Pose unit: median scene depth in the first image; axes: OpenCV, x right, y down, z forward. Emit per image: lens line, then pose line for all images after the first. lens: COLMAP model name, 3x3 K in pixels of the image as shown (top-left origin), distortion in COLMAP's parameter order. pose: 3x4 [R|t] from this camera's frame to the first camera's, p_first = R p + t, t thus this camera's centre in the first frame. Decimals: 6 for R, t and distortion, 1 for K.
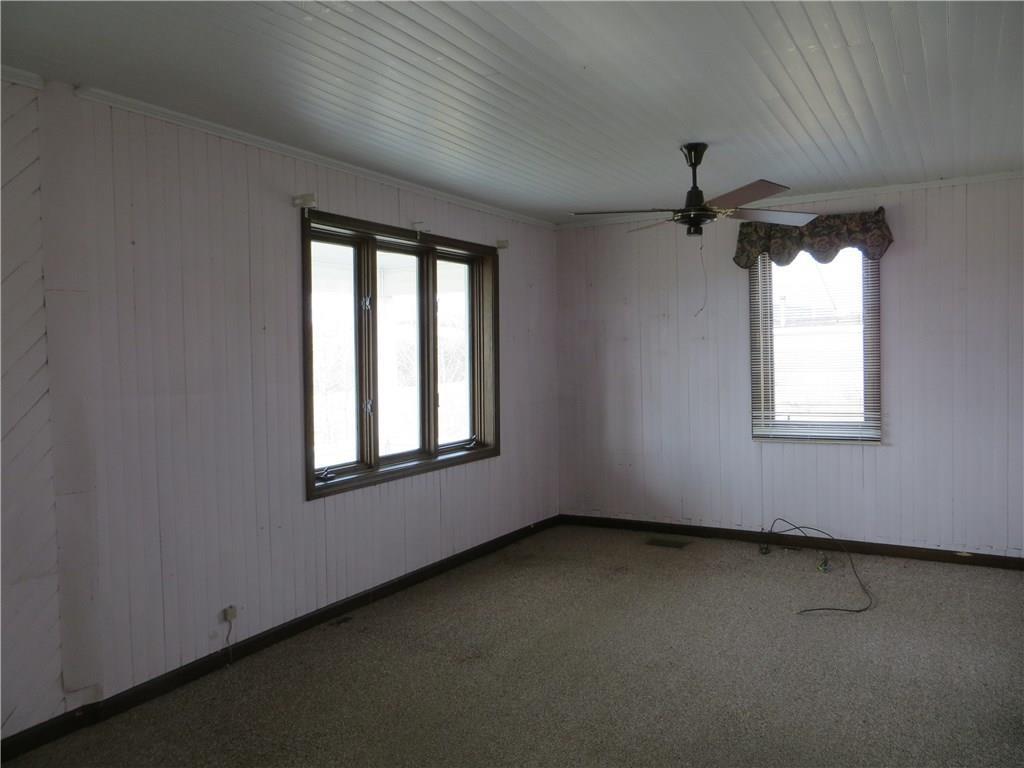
lens RADIAL K [[754.1, 0, 512.0], [0, 754.1, 384.0], [0, 0, 1]] dist [-0.024494, -0.005890]
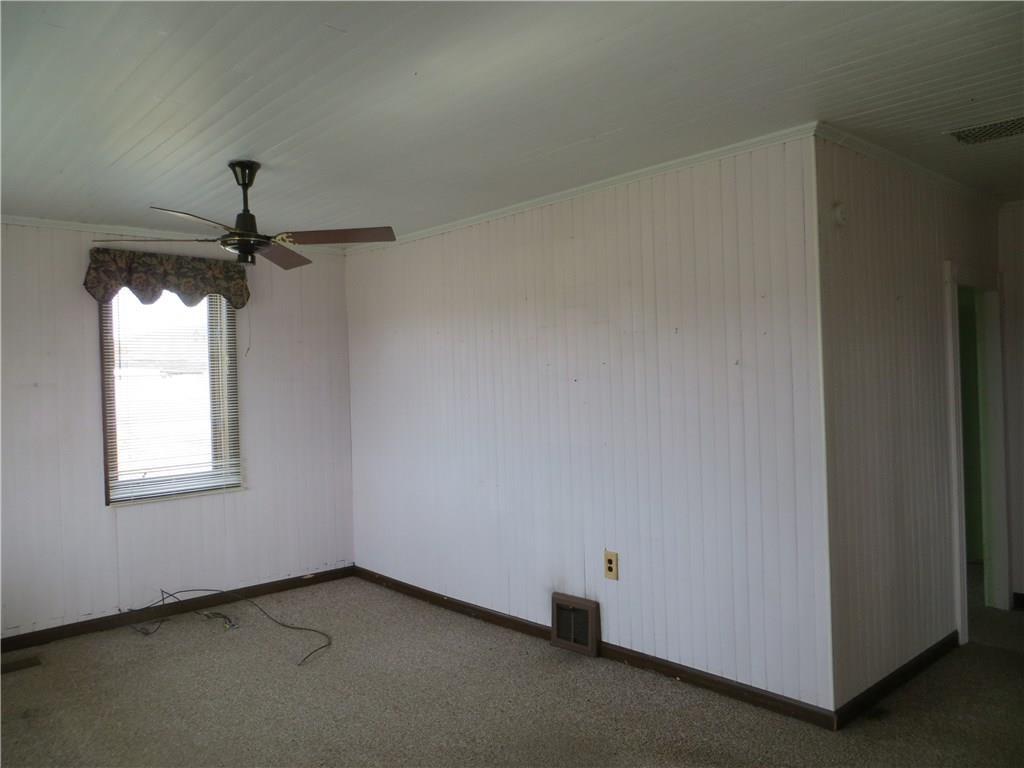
lens RADIAL K [[754.4, 0, 512.0], [0, 754.4, 384.0], [0, 0, 1]] dist [-0.005242, -0.039724]
pose [[0.286667, 0.006690, 0.958007, -0.379828], [0.064127, 0.997599, -0.026155, -0.011831], [-0.955882, 0.068932, 0.285550, 0.344625]]
